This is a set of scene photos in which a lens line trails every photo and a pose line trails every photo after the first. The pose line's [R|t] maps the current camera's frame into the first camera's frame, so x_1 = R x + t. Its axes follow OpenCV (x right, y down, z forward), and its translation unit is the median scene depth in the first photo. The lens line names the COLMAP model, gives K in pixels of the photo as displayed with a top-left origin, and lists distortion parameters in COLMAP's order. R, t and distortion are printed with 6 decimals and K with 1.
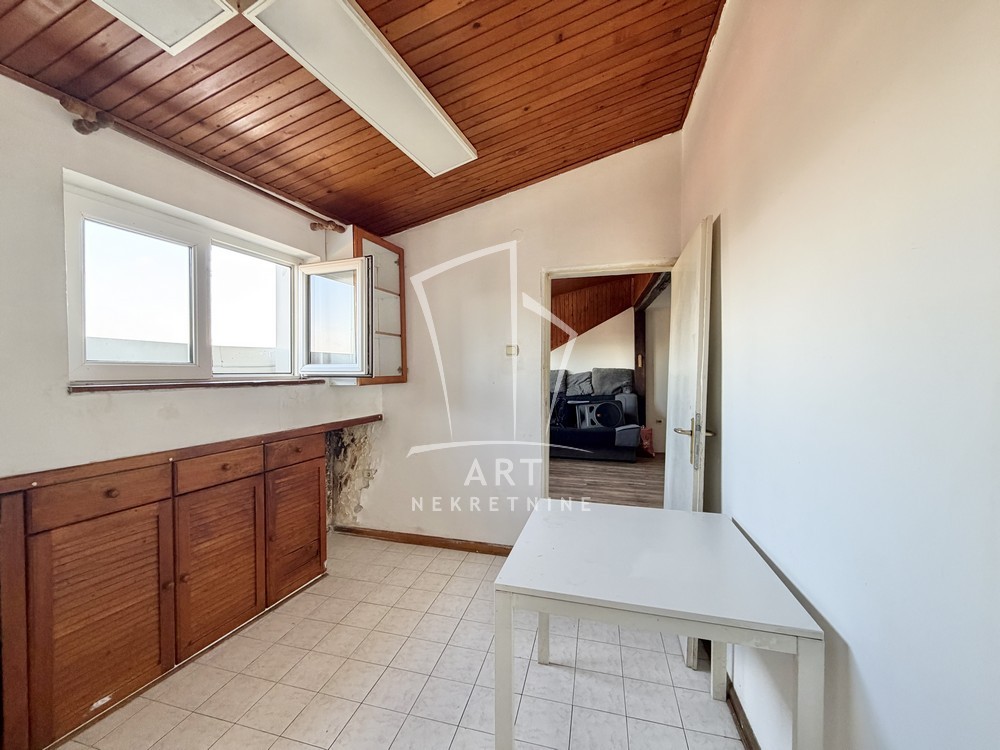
lens RADIAL K [[397.4, 0, 495.8], [0, 397.4, 375.4], [0, 0, 1]] dist [-0.001343, 0.000248]
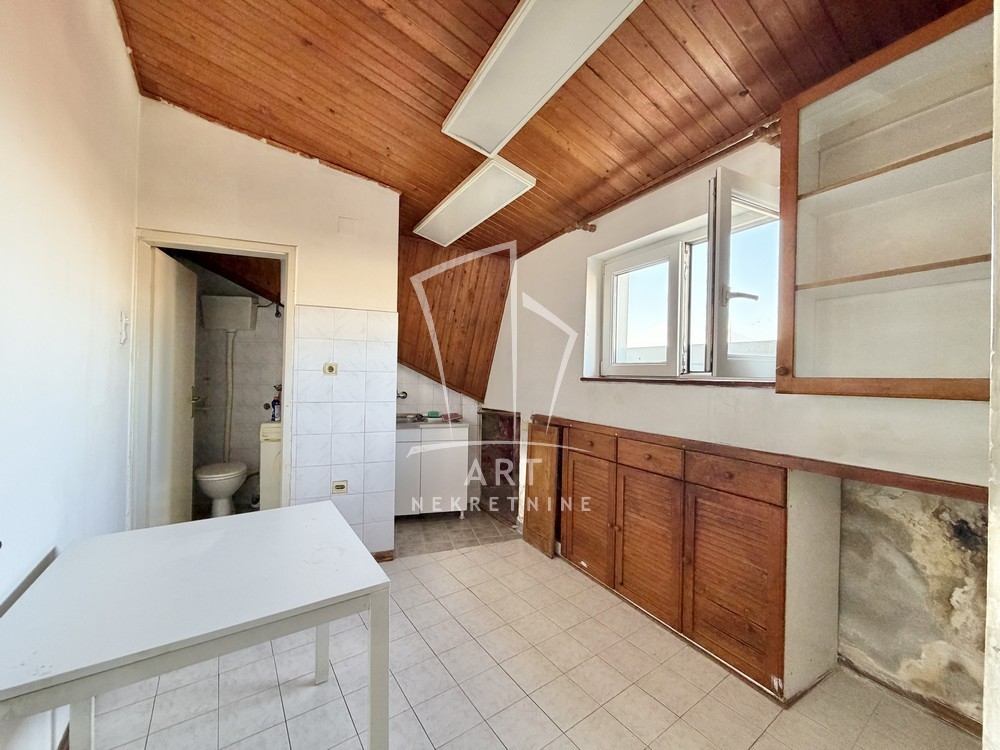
lens RADIAL K [[397.4, 0, 495.8], [0, 397.4, 375.4], [0, 0, 1]] dist [-0.001343, 0.000248]
pose [[-0.651614, -0.004755, -0.758535, 0.186959], [-0.022652, 0.999656, 0.013193, 0.001005], [0.758212, 0.025779, -0.651498, 0.616029]]
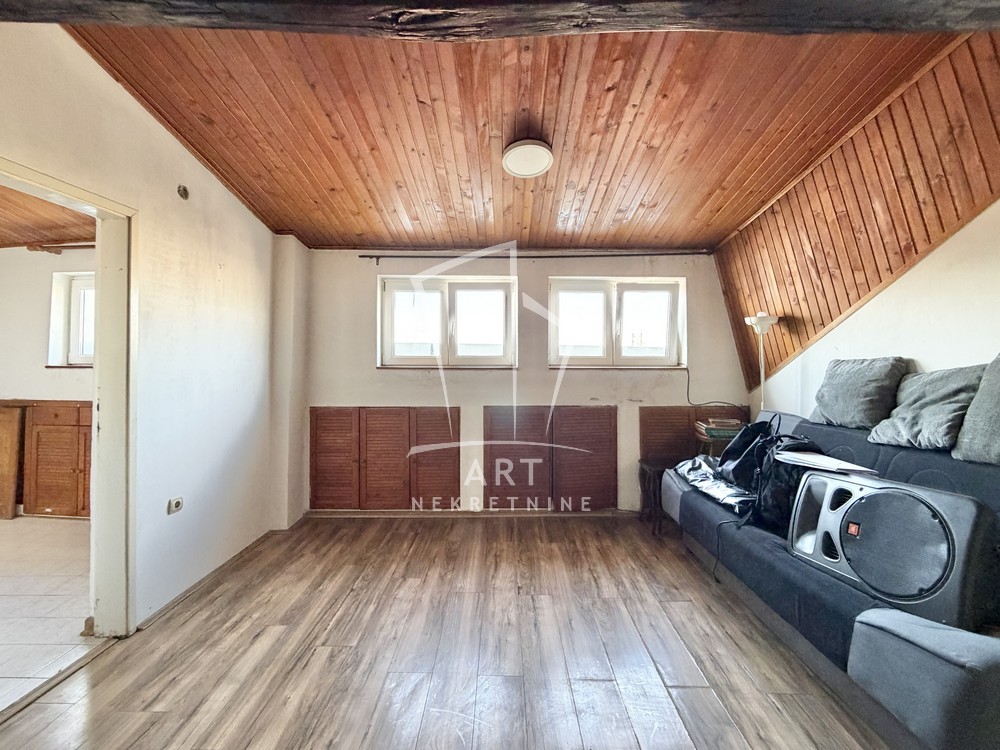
lens RADIAL K [[418.7, 0, 495.7], [0, 418.7, 353.9], [0, 0, 1]] dist [0.000338, 0.000524]
pose [[0.252212, -0.016264, -0.967535, 0.642856], [-0.014817, 0.999677, -0.020667, -0.009183], [0.967559, 0.019548, 0.251889, 0.953784]]
